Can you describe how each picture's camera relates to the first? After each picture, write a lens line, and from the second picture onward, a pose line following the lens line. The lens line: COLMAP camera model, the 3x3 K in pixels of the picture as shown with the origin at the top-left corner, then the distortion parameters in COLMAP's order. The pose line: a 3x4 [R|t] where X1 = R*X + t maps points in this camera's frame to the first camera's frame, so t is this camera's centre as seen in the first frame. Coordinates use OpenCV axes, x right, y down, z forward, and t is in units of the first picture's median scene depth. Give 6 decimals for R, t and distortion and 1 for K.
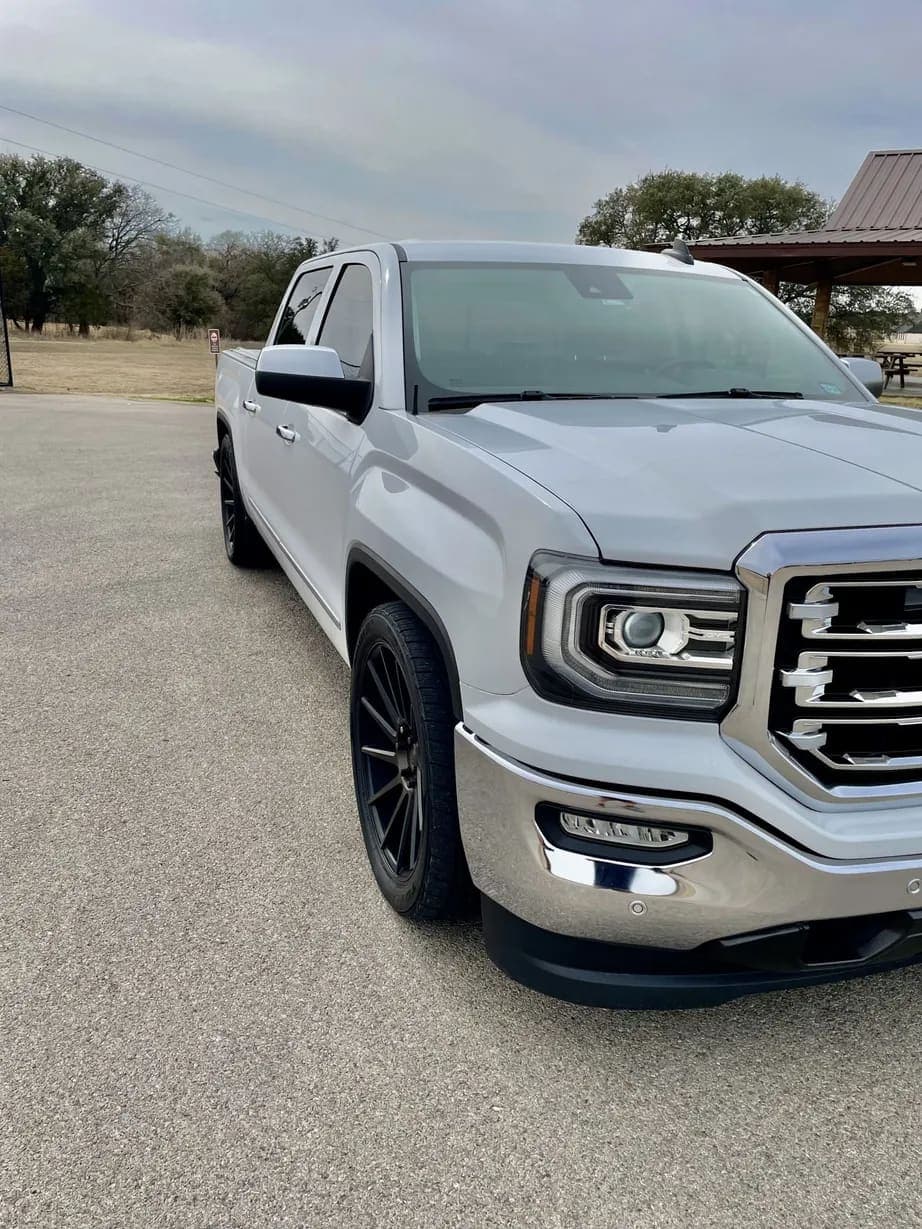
lens RADIAL K [[923.8, 0, 452.1], [0, 923.8, 616.9], [0, 0, 1]] dist [0.073003, -0.099453]
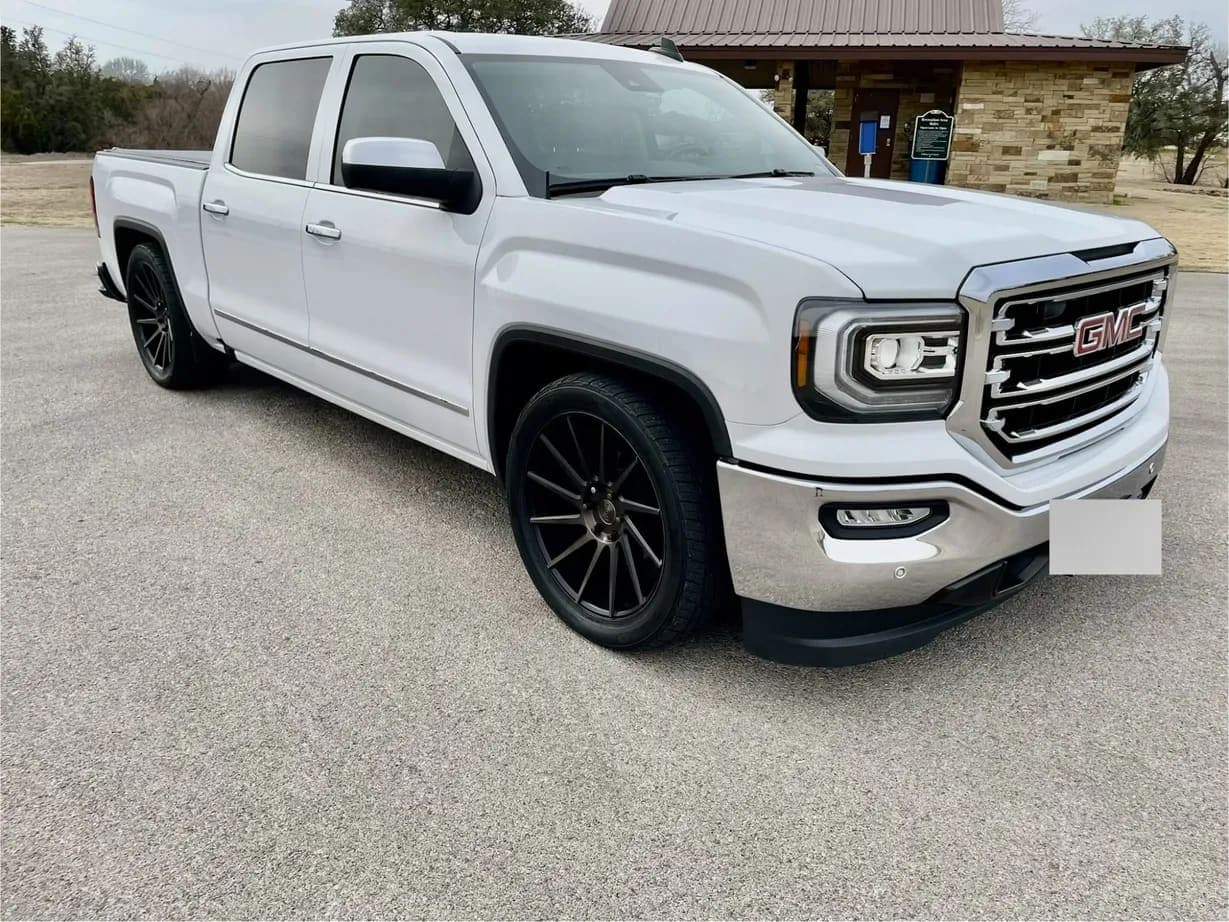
lens RADIAL K [[923.8, 0, 617.5], [0, 923.8, 457.8], [0, 0, 1]] dist [0.073003, -0.099453]
pose [[0.918226, -0.141610, 0.369876, -0.607425], [0.126885, 0.989852, 0.063978, 0.025755], [-0.375182, -0.011815, 0.926876, -0.037198]]
